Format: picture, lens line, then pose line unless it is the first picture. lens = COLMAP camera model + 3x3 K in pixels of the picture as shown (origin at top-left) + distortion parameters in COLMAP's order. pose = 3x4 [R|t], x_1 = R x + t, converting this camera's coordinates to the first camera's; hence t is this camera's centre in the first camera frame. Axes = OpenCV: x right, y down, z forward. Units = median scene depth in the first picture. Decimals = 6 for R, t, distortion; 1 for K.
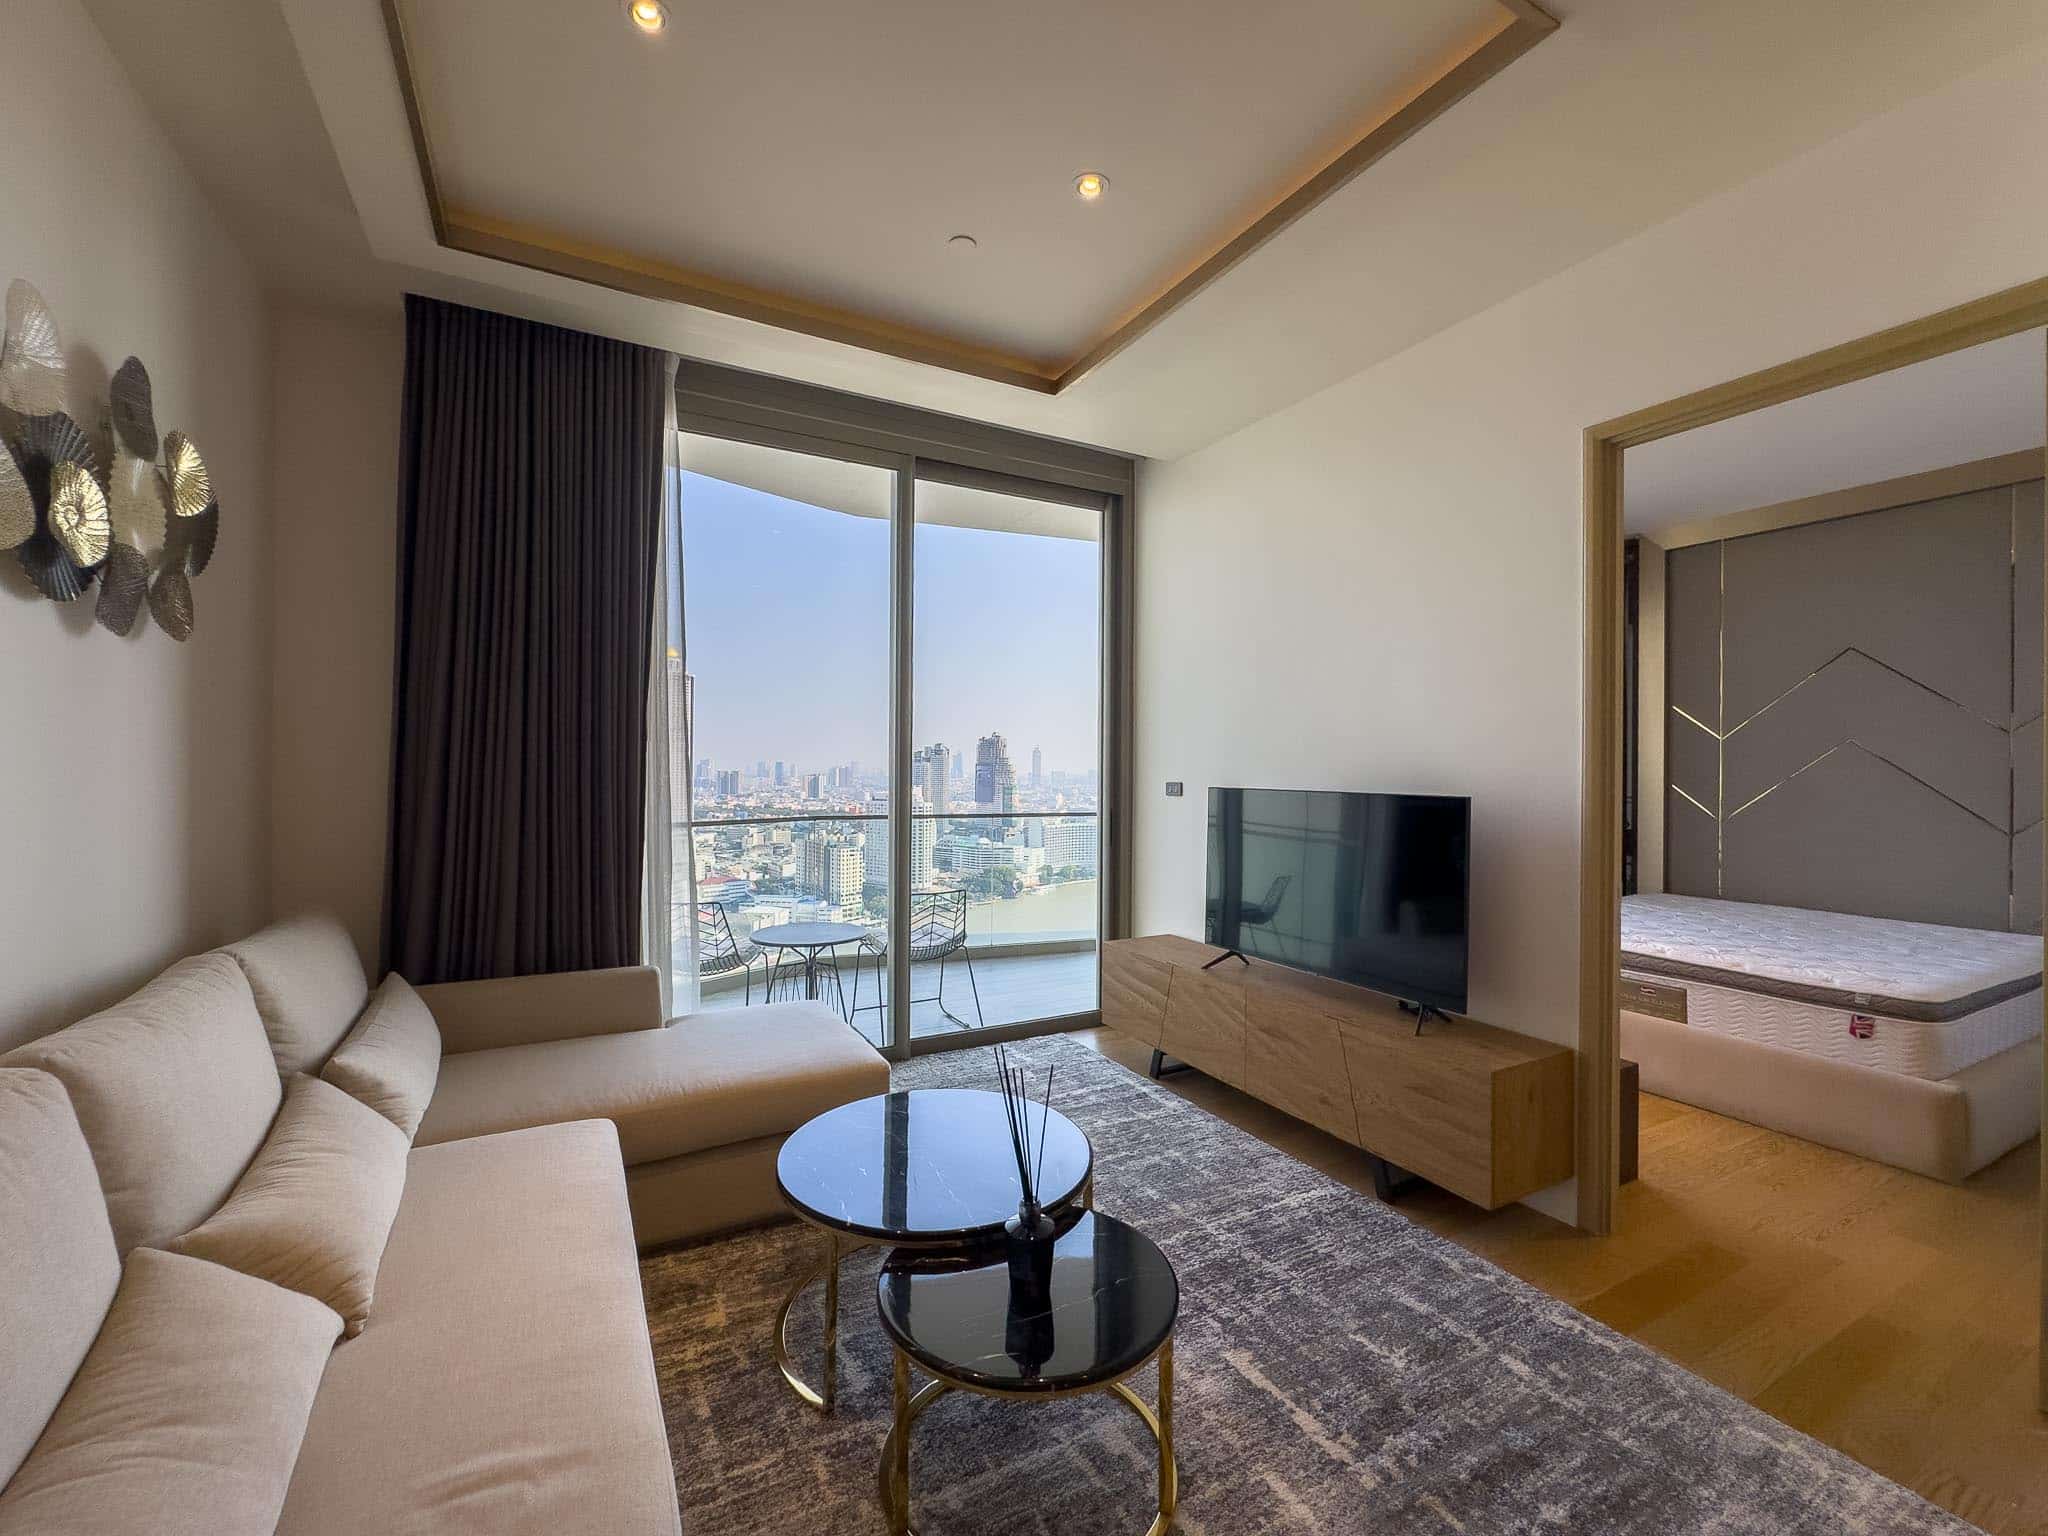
lens RADIAL K [[836.5, 0, 1018.8], [0, 836.5, 766.4], [0, 0, 1]] dist [-0.006132, 0.000294]
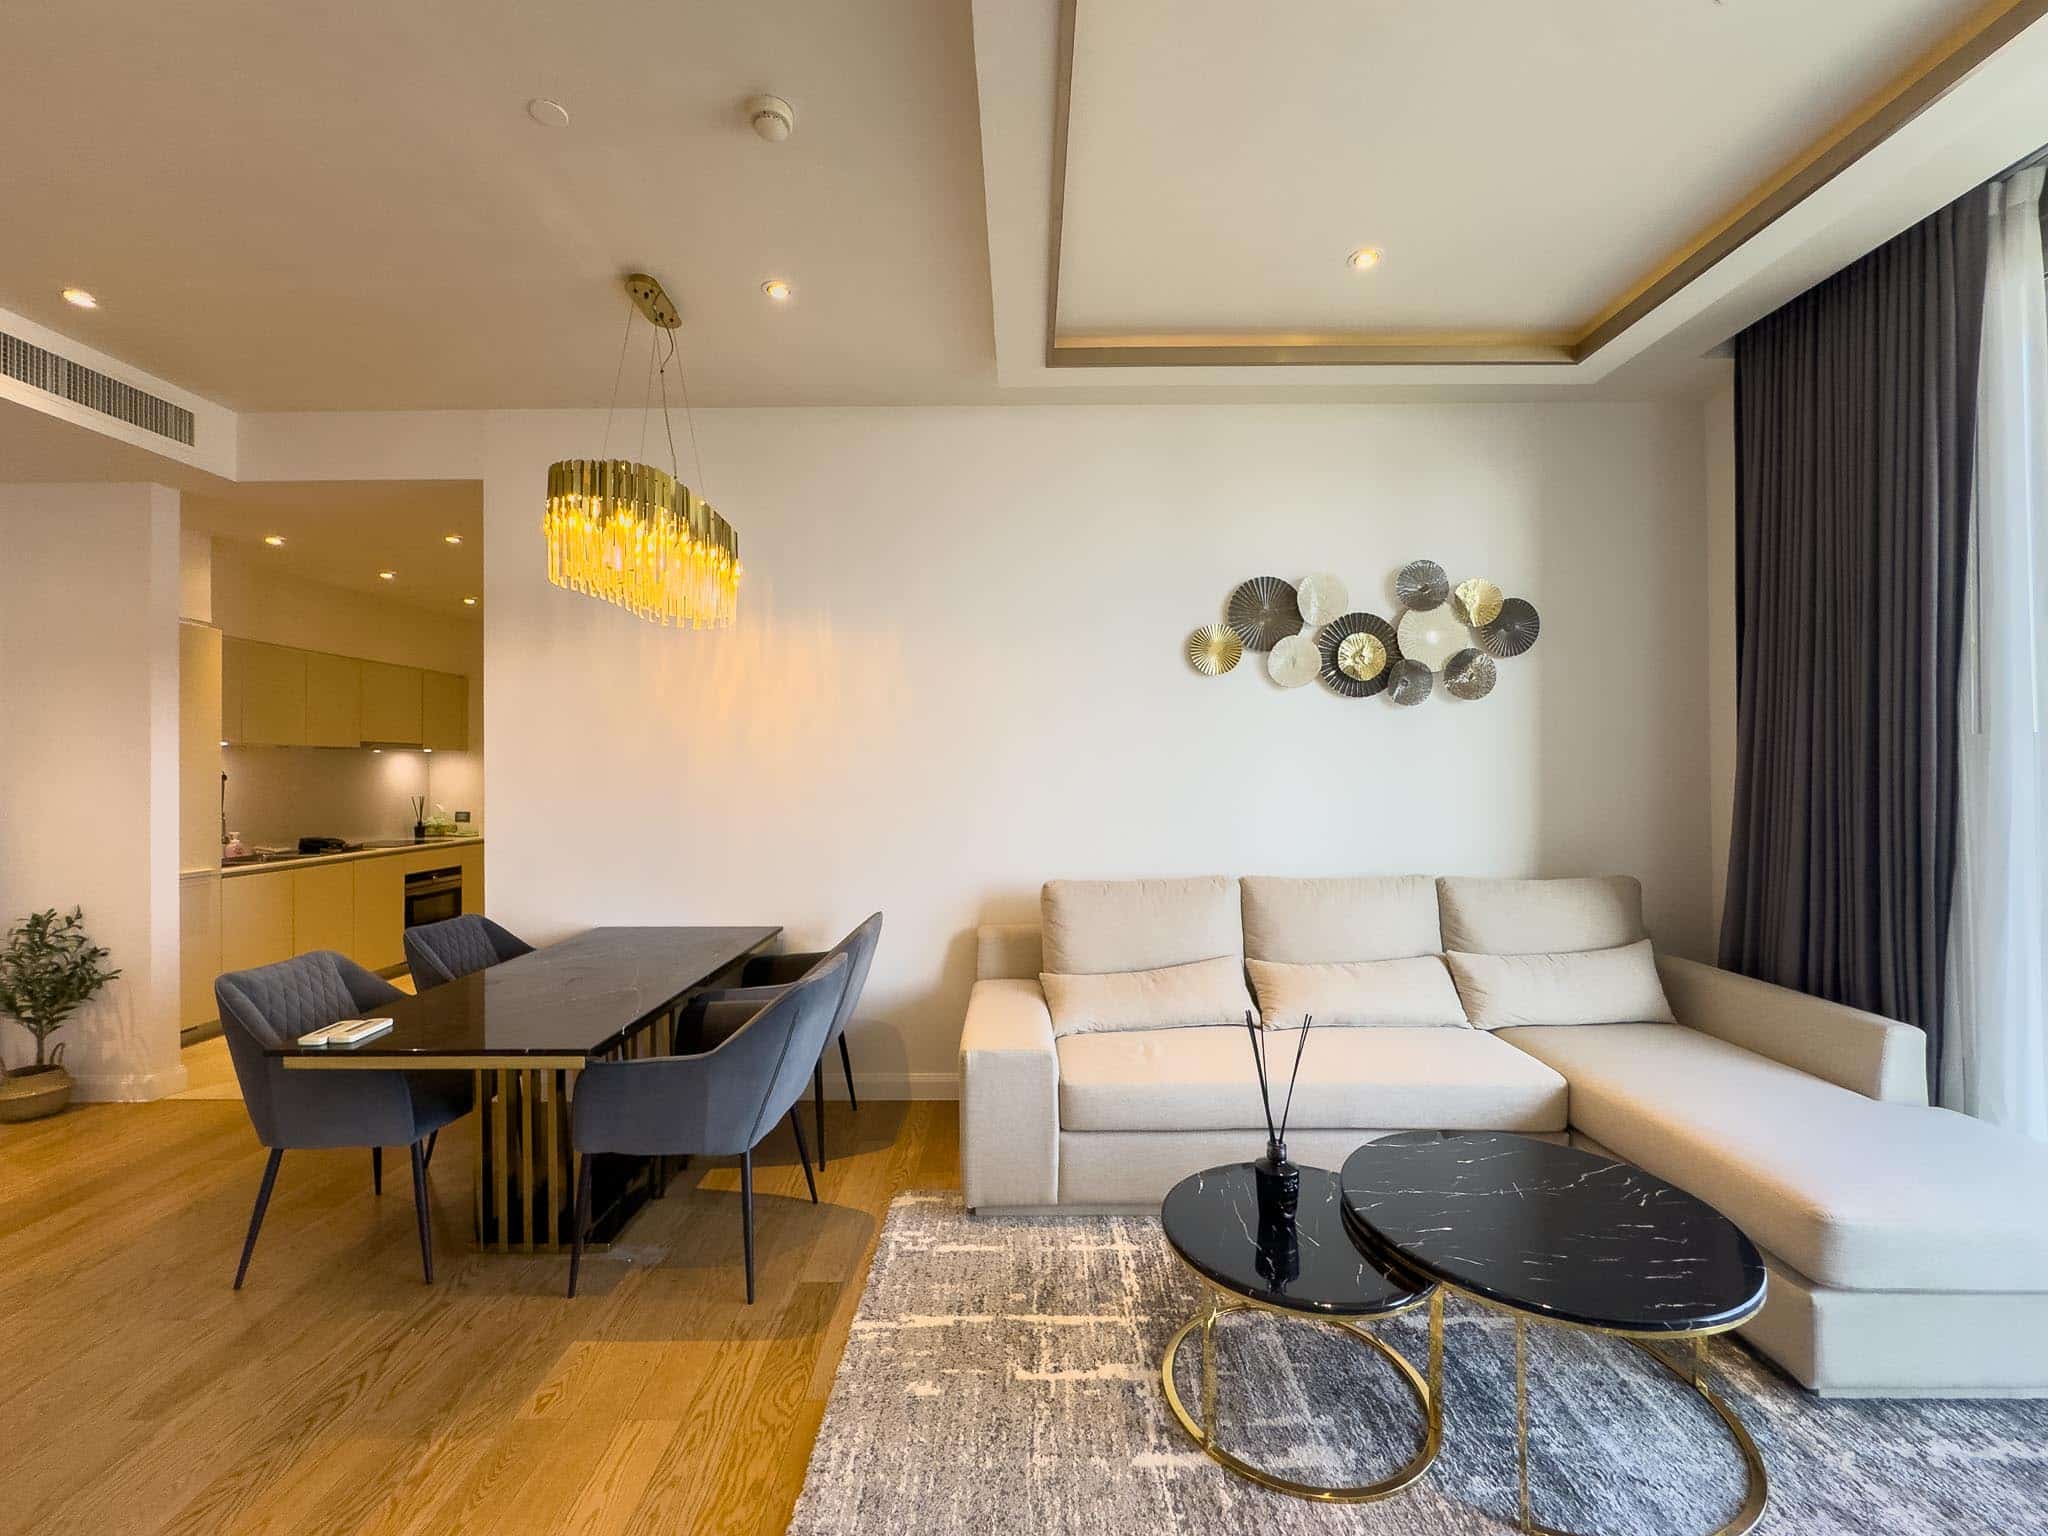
lens RADIAL K [[836.5, 0, 1018.8], [0, 836.5, 766.4], [0, 0, 1]] dist [-0.006132, 0.000294]
pose [[-0.478029, -0.011772, -0.878265, 0.550287], [-0.000884, 0.999916, -0.012922, 0.007881], [0.878344, -0.005401, -0.477999, 0.566783]]
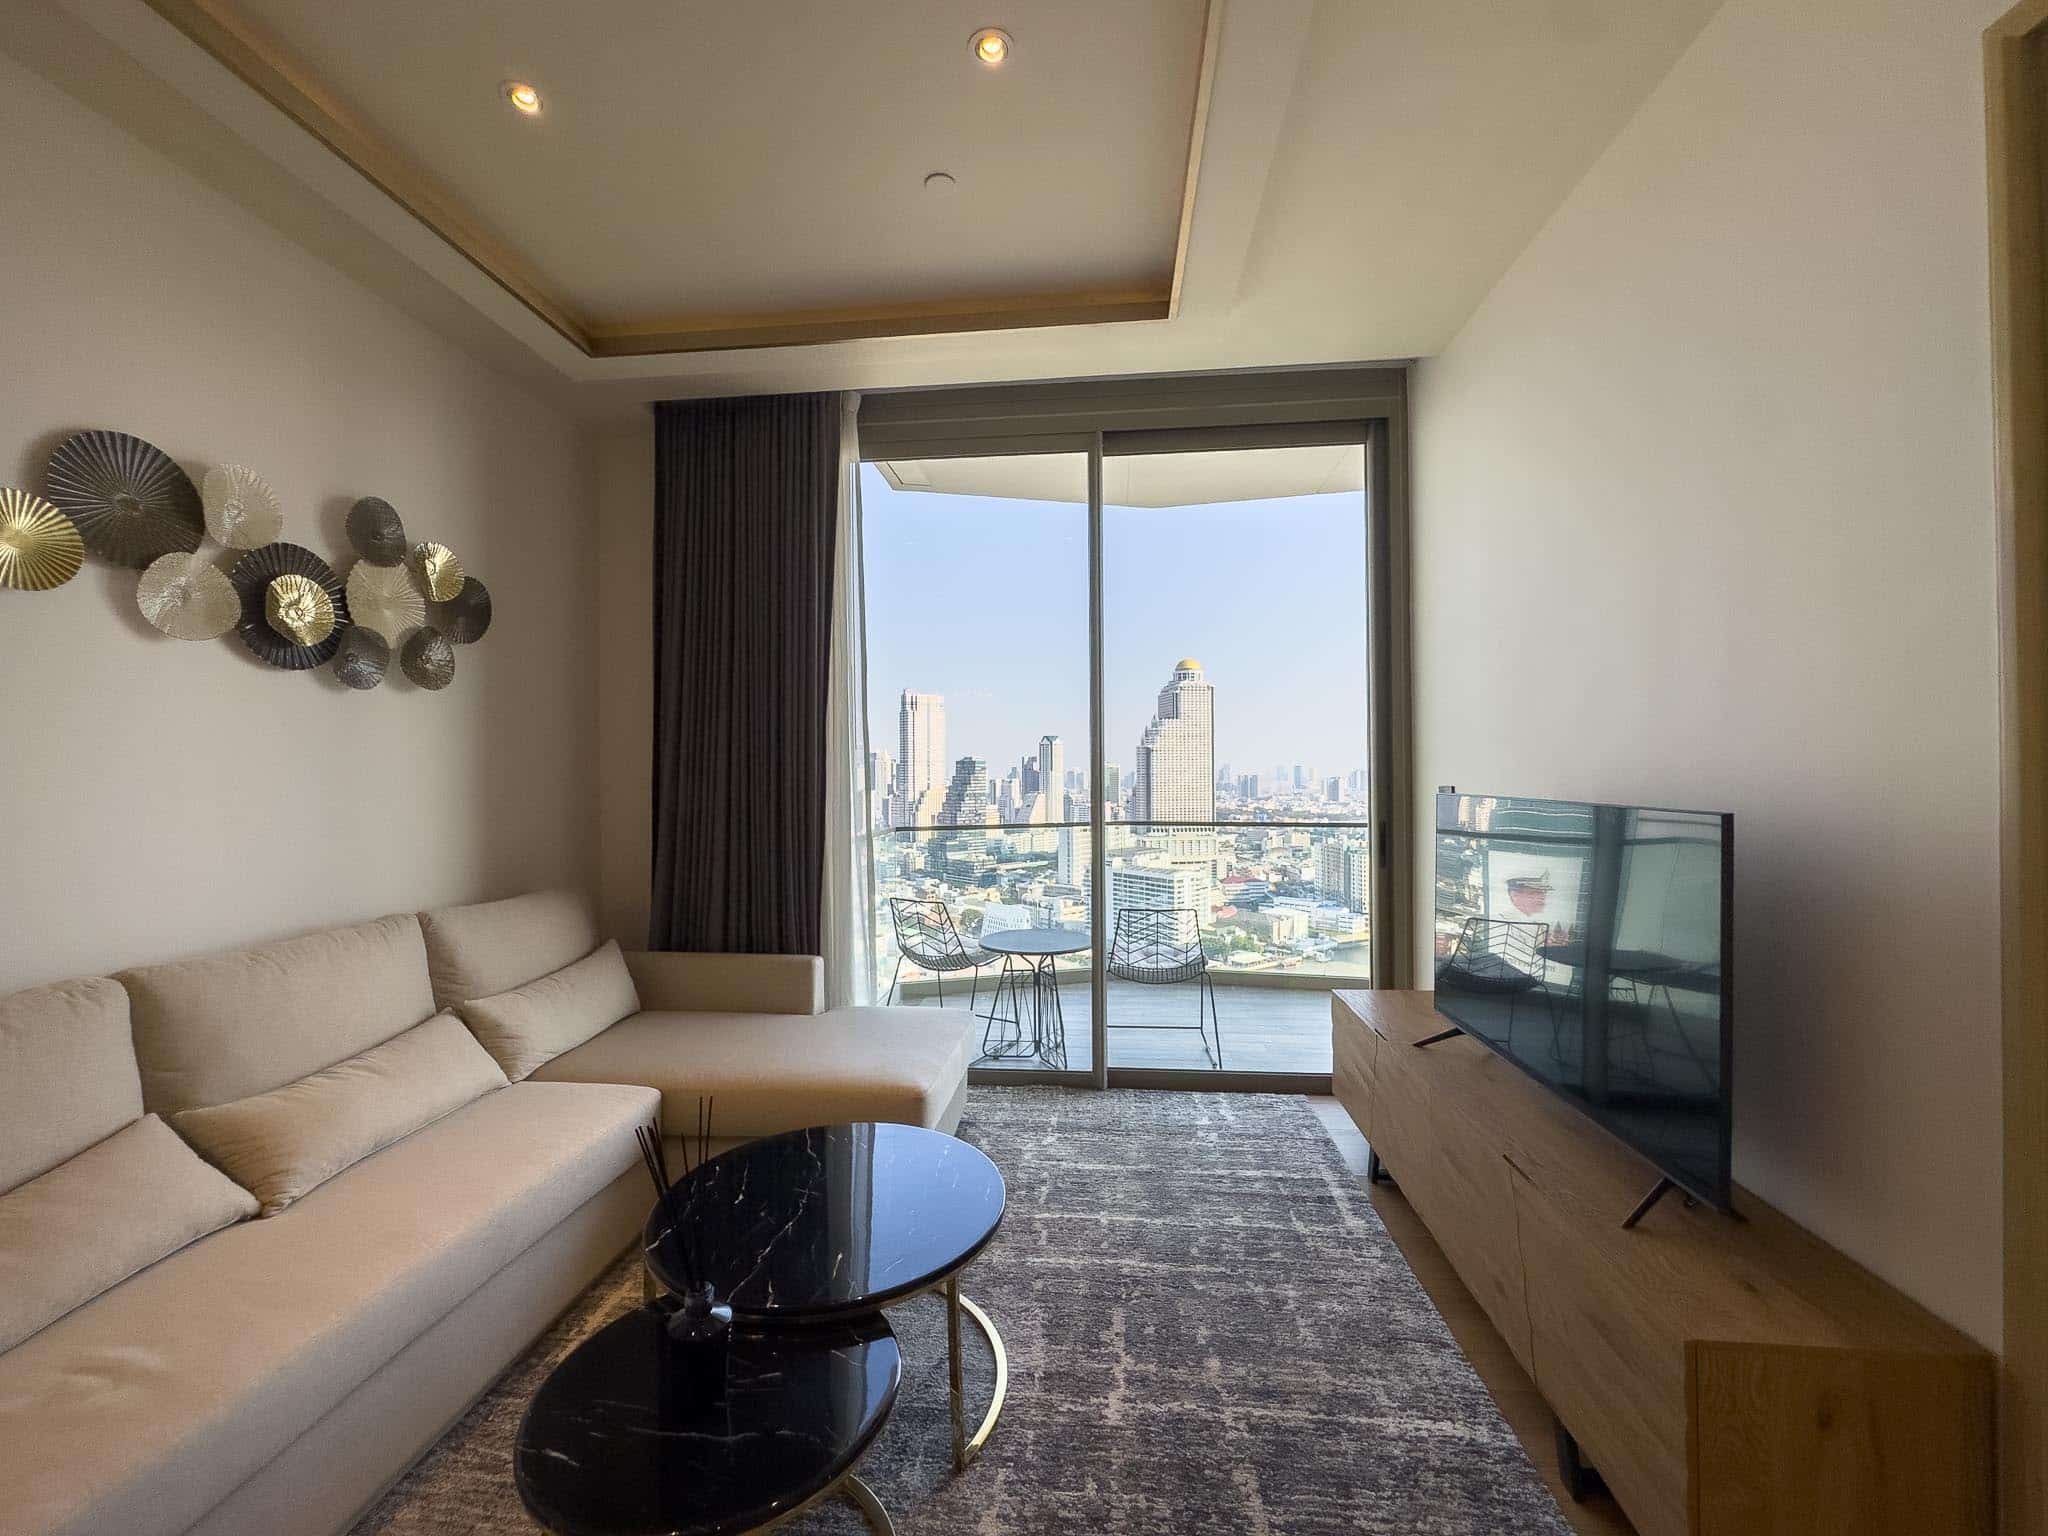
lens RADIAL K [[822.9, 0, 1024.0], [0, 822.9, 768.0], [0, 0, 1]] dist [-0.002497, -0.000328]
pose [[0.829631, -0.017358, -0.558043, 0.341874], [0.014185, 0.999849, -0.010013, 0.006306], [0.558133, 0.000392, 0.829752, 0.228178]]
